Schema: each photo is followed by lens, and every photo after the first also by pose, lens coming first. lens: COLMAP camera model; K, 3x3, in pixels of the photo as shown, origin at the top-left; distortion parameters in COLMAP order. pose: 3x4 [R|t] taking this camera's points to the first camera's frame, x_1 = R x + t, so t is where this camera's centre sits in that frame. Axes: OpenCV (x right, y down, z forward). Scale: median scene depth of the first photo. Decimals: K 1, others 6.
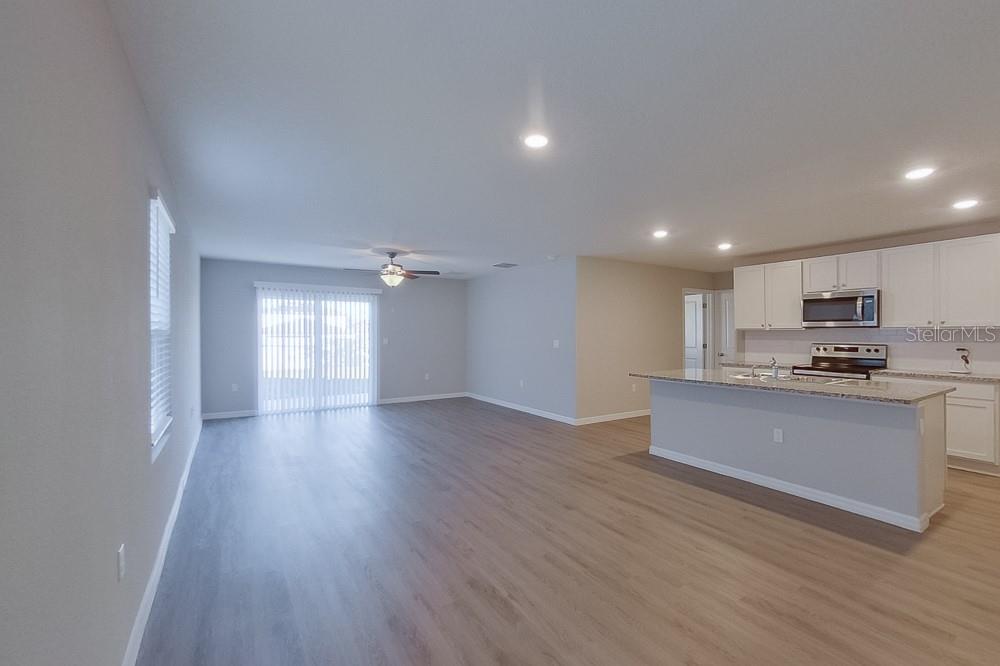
lens RADIAL K [[431.6, 0, 520.0], [0, 431.6, 332.2], [0, 0, 1]] dist [0.003688, -0.000086]
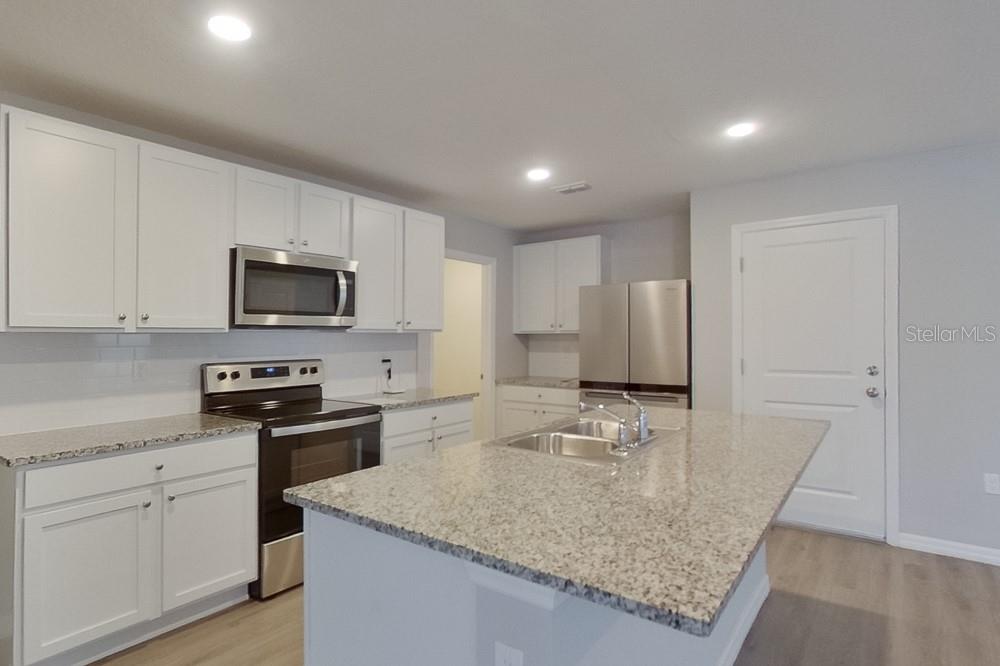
lens RADIAL K [[523.5, 0, 502.9], [0, 523.5, 329.1], [0, 0, 1]] dist [0.018107, -0.000549]
pose [[-0.356459, 0.014448, 0.934199, 0.104030], [0.000240, 0.999882, -0.015372, -0.000015], [-0.934311, -0.005255, -0.356420, 1.006762]]
